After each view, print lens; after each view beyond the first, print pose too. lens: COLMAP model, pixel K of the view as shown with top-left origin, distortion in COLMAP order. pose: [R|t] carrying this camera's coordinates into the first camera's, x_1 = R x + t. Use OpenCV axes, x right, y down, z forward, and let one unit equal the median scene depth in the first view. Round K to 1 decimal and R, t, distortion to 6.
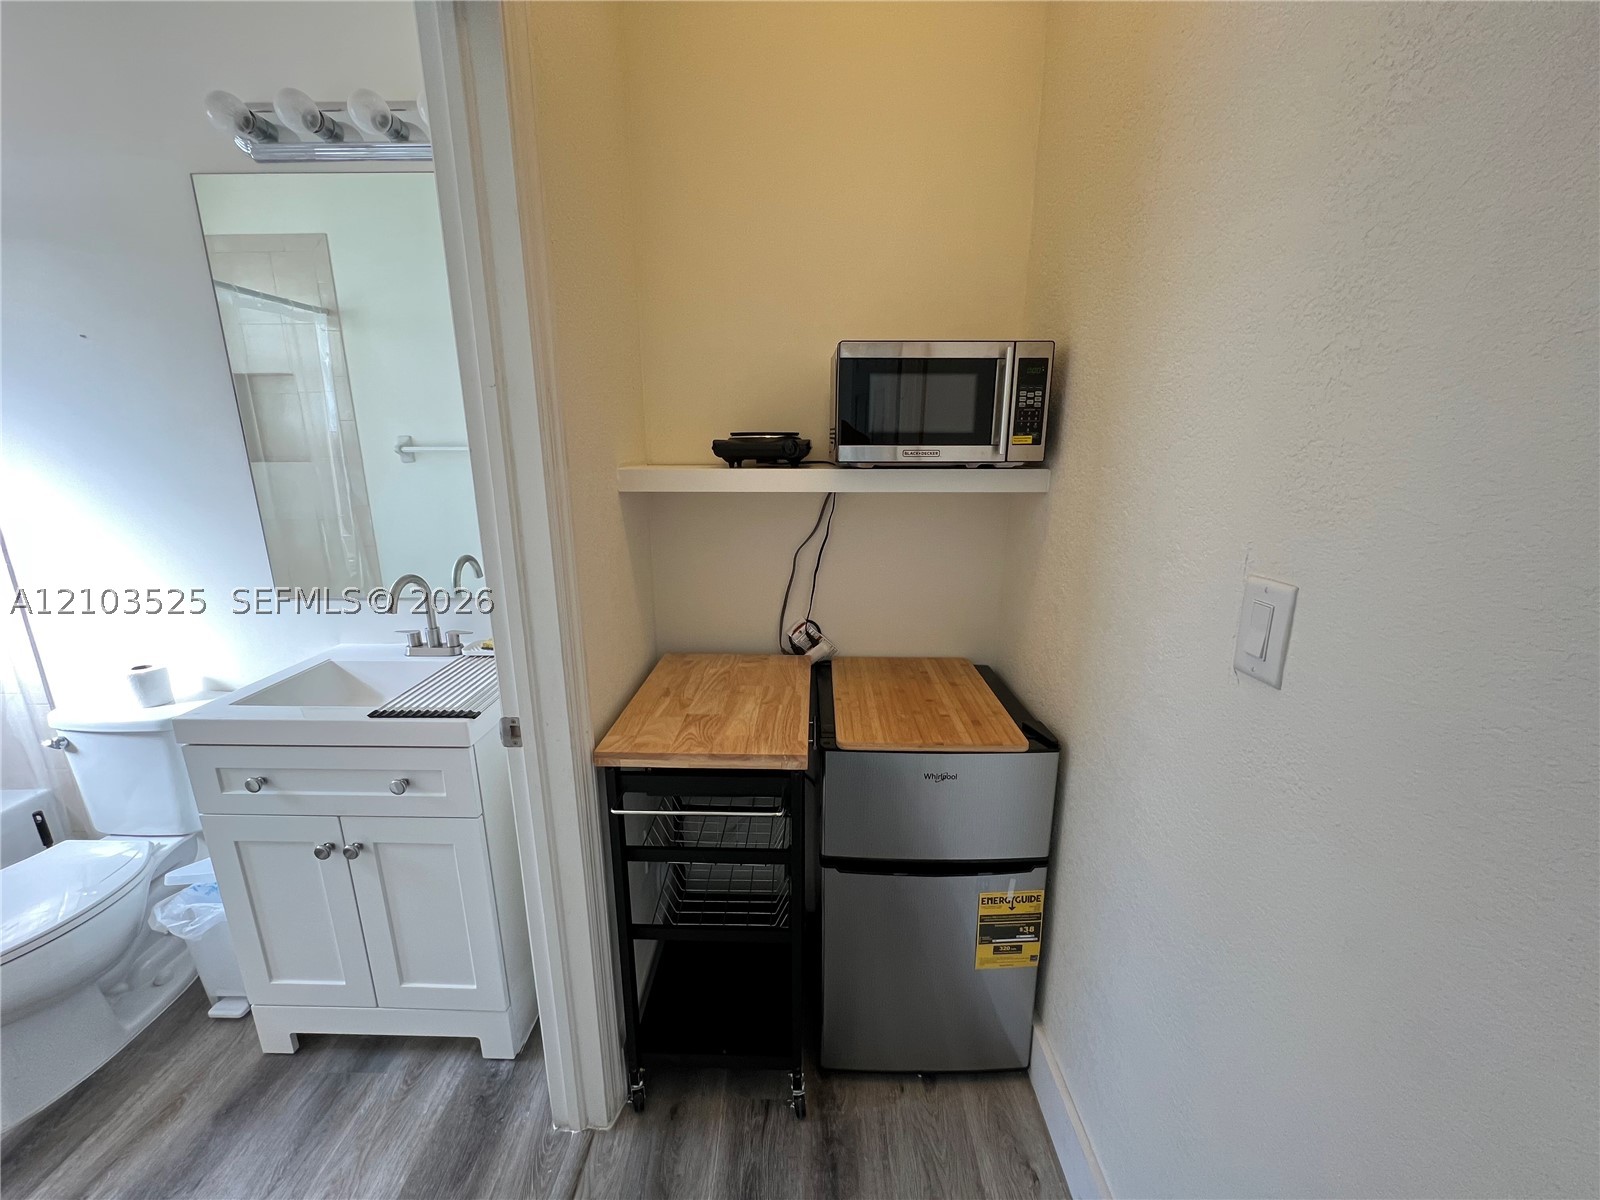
lens RADIAL K [[635.1, 0, 797.7], [0, 635.1, 598.5], [0, 0, 1]] dist [-0.007288, 0.001586]
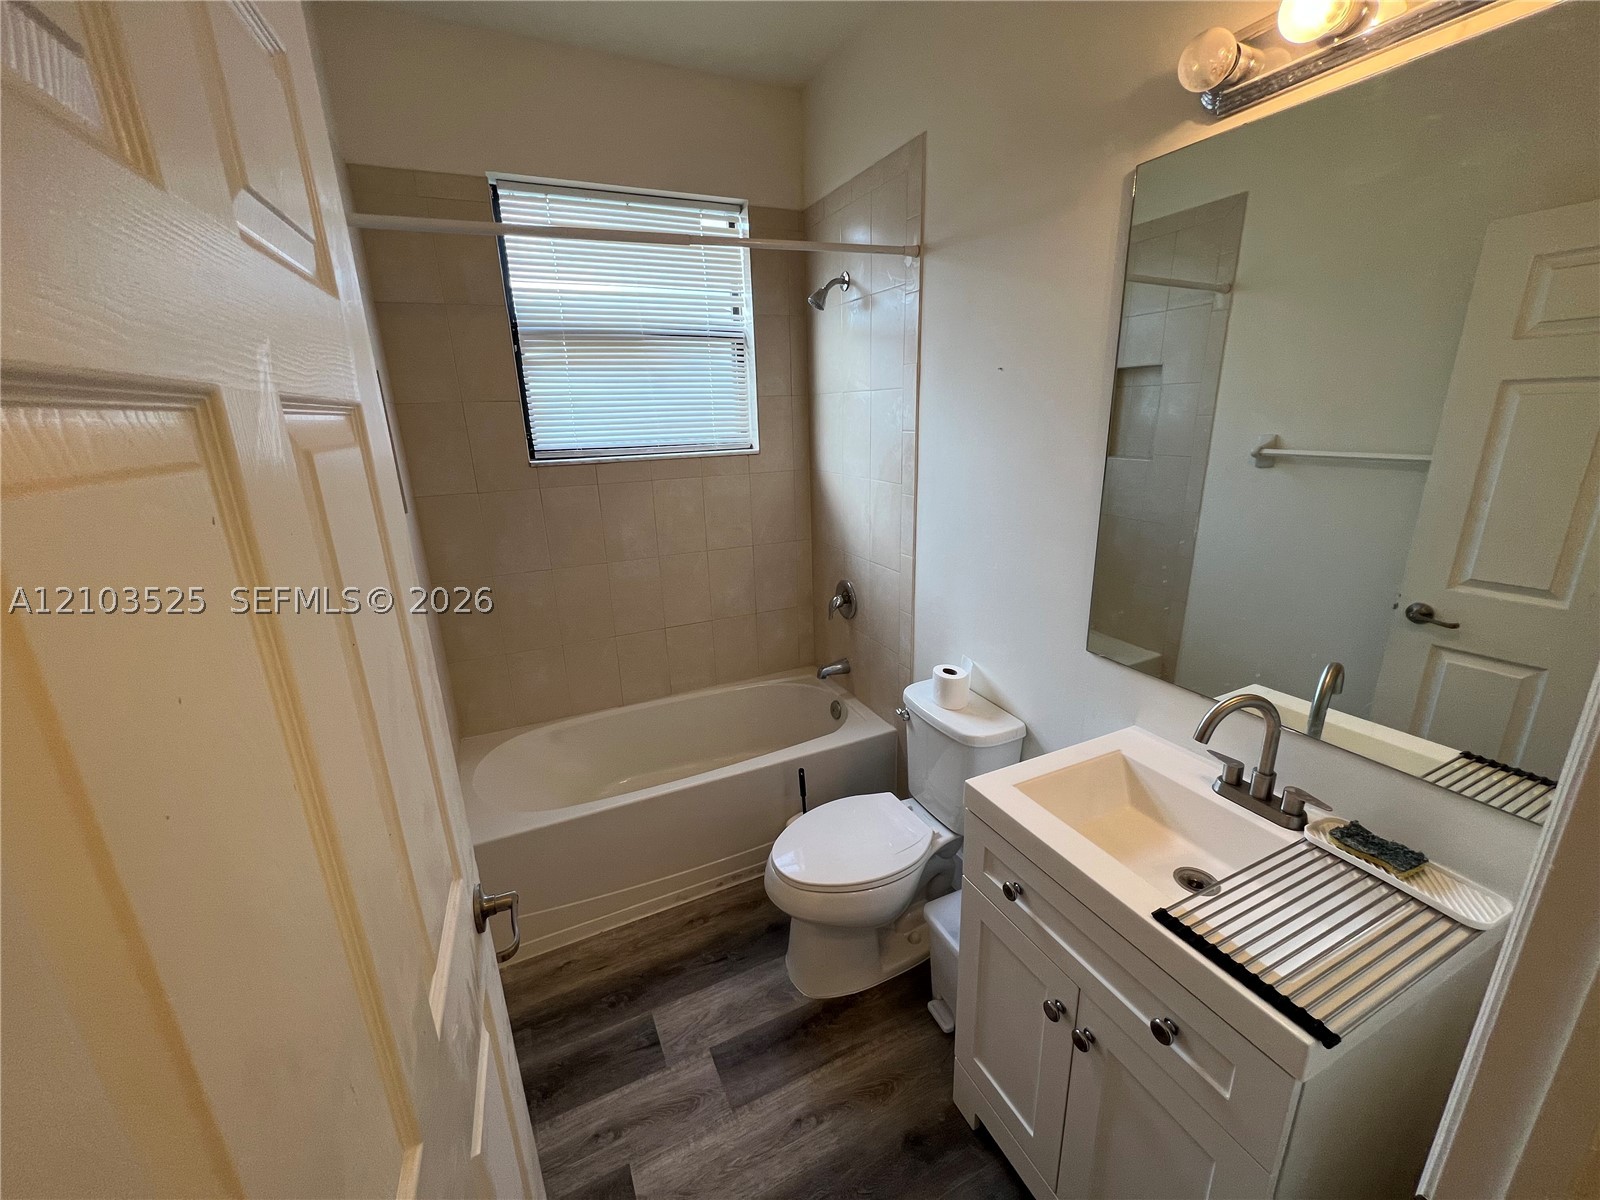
lens RADIAL K [[635.1, 0, 797.7], [0, 635.1, 596.8], [0, 0, 1]] dist [-0.007288, 0.001586]
pose [[0.433823, 0.241708, -0.867972, -0.292999], [-0.186779, 0.966544, 0.175804, -0.187539], [0.881426, 0.085851, 0.464455, 0.264702]]
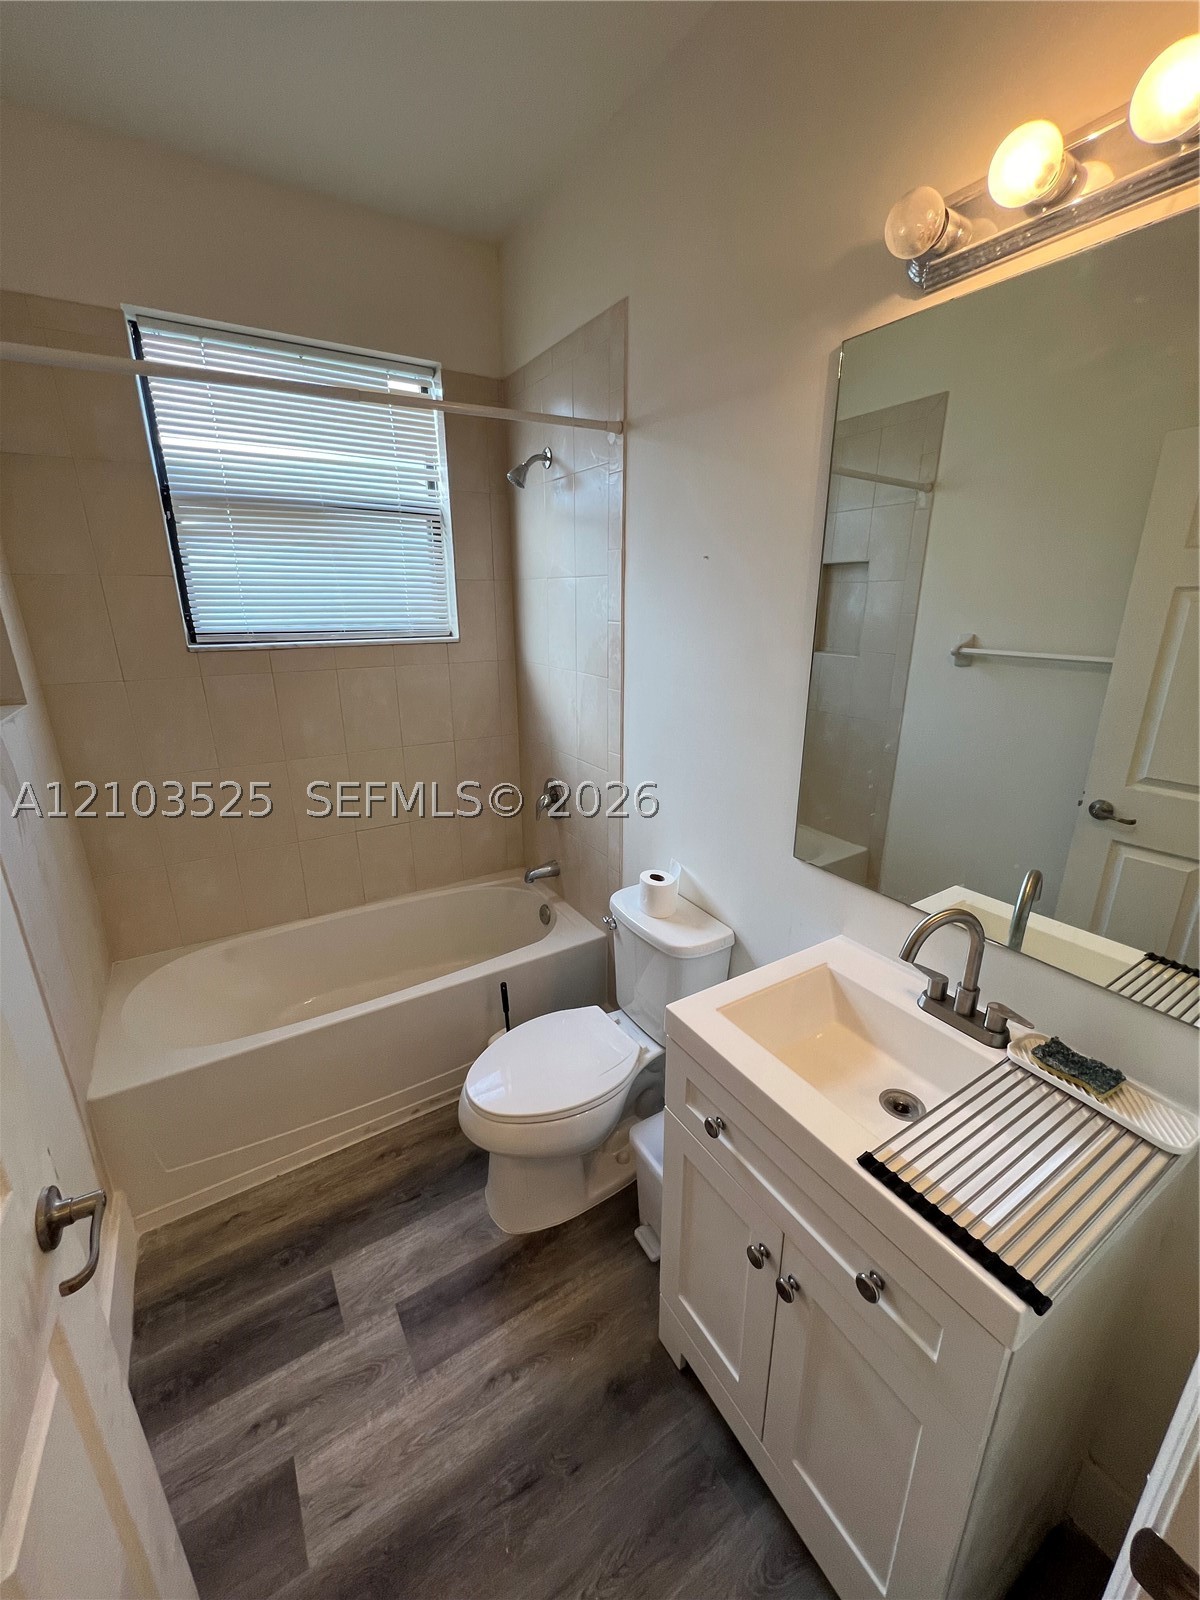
lens RADIAL K [[635.1, 0, 602.0], [0, 635.1, 796.4], [0, 0, 1]] dist [-0.007288, 0.001586]
pose [[0.539347, 0.251535, -0.803639, -0.357151], [-0.200607, 0.965249, 0.167484, -0.206232], [0.817840, 0.070883, 0.571063, 0.354754]]
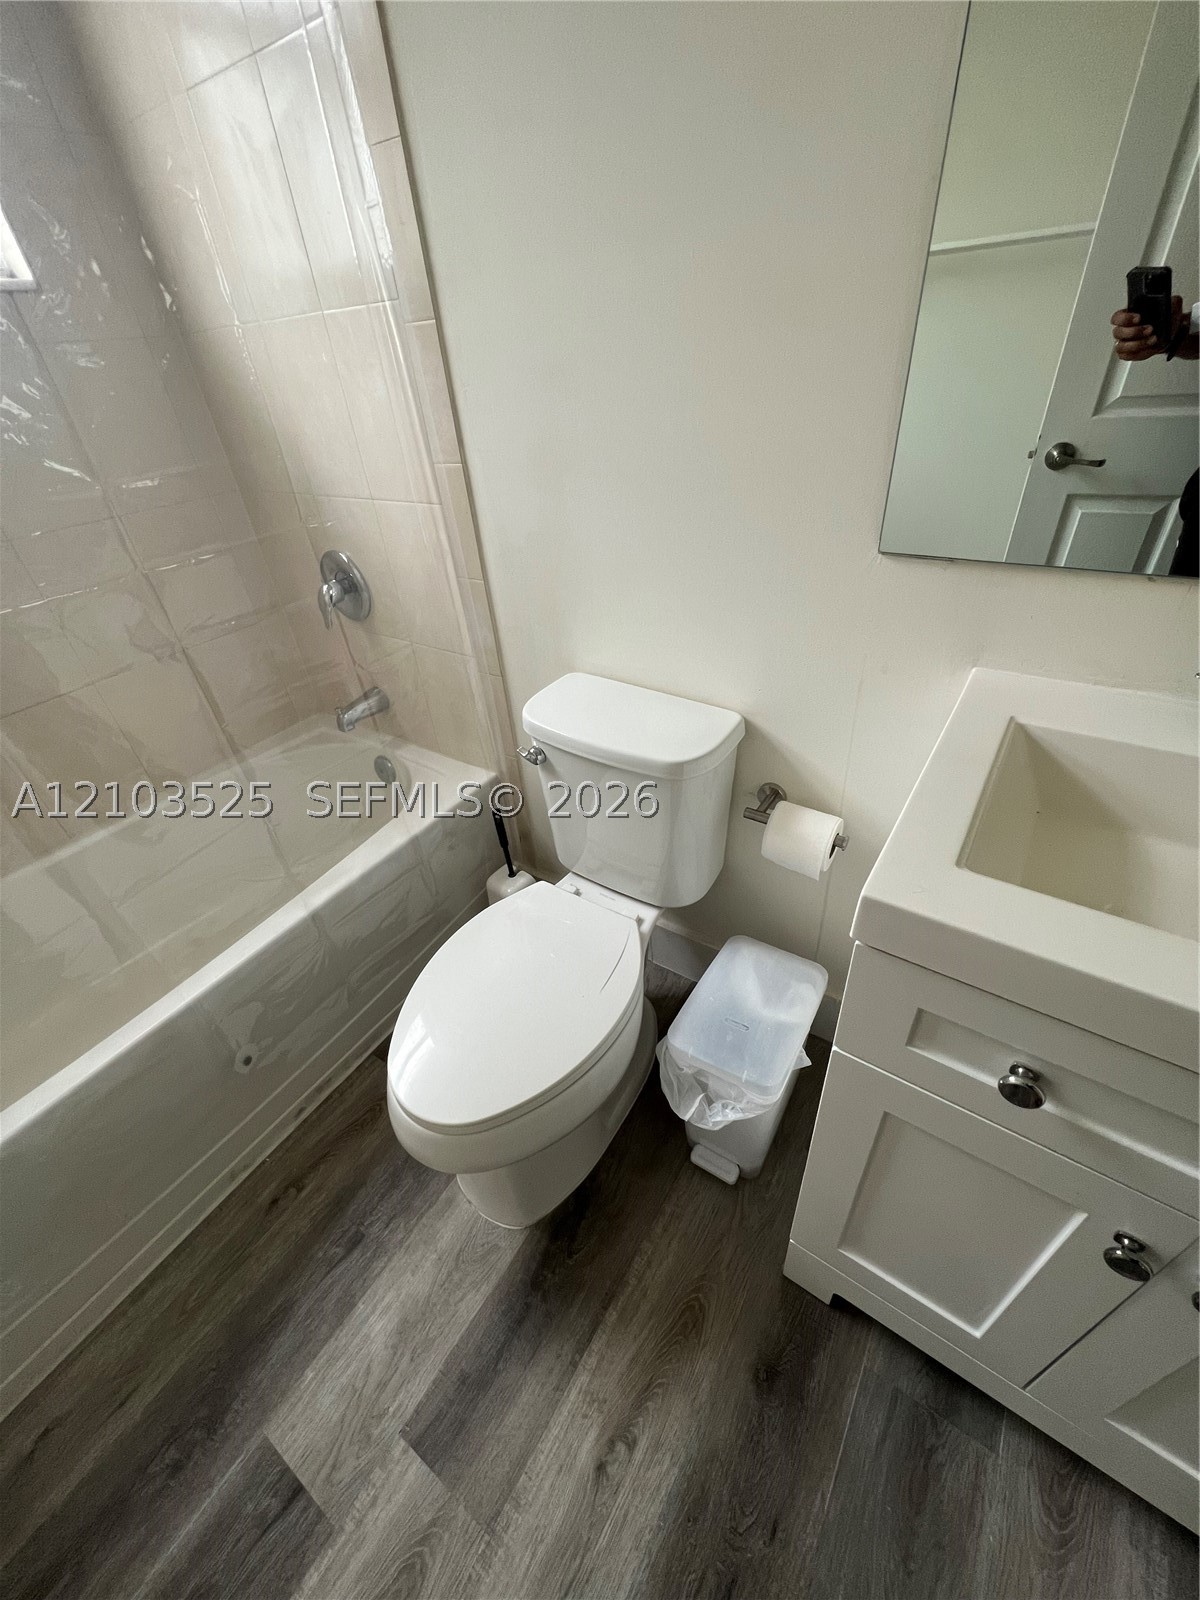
lens RADIAL K [[635.1, 0, 603.2], [0, 635.1, 799.9], [0, 0, 1]] dist [-0.007288, 0.001586]
pose [[0.830951, 0.272287, -0.485160, -0.856945], [-0.057014, 0.909134, 0.412584, -0.021039], [0.553417, -0.315176, 0.770970, 0.551919]]
